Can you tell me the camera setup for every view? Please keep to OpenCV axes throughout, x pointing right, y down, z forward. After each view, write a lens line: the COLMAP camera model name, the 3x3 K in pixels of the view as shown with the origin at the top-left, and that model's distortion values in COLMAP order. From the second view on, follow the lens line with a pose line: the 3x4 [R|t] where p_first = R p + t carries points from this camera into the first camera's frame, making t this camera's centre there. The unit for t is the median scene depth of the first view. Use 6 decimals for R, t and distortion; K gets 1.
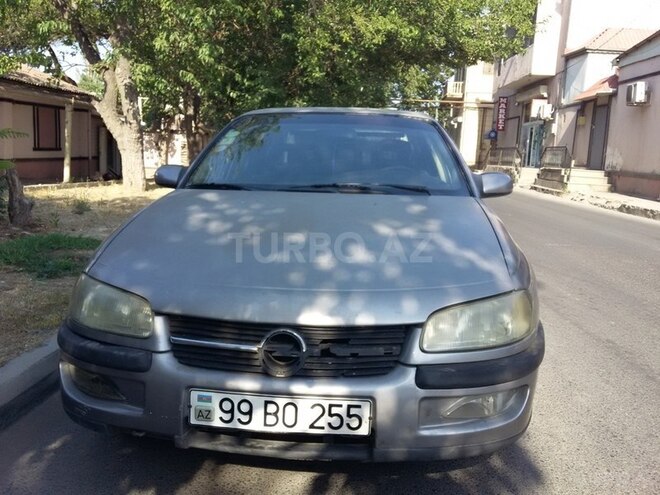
lens RADIAL K [[604.7, 0, 330.0], [0, 604.7, 247.5], [0, 0, 1]] dist [0.092707, -0.213745]
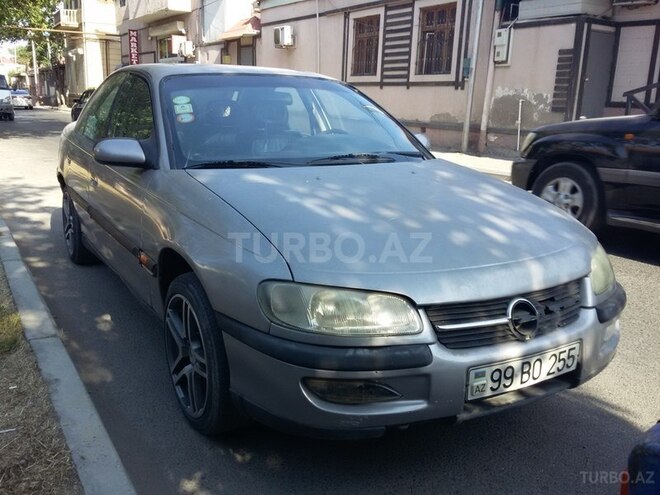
lens RADIAL K [[604.7, 0, 330.0], [0, 604.7, 247.5], [0, 0, 1]] dist [0.092707, -0.213745]
pose [[0.823247, -0.144561, 0.548969, -0.167941], [0.087241, 0.987763, 0.129281, -0.023574], [-0.560940, -0.058537, 0.825784, 0.045733]]
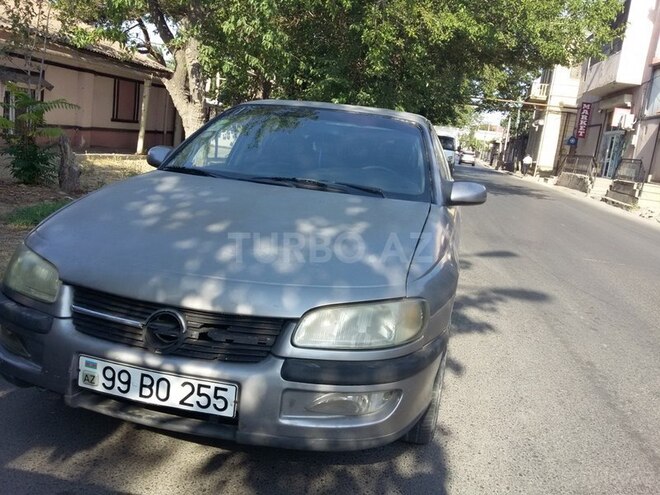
lens RADIAL K [[602.3, 0, 329.7], [0, 602.3, 244.8], [0, 0, 1]] dist [0.075149, -0.166830]
pose [[0.988635, 0.100579, -0.111739, 0.053690], [-0.099137, 0.994904, 0.018402, -0.004640], [0.113020, -0.007115, 0.993567, -0.004866]]
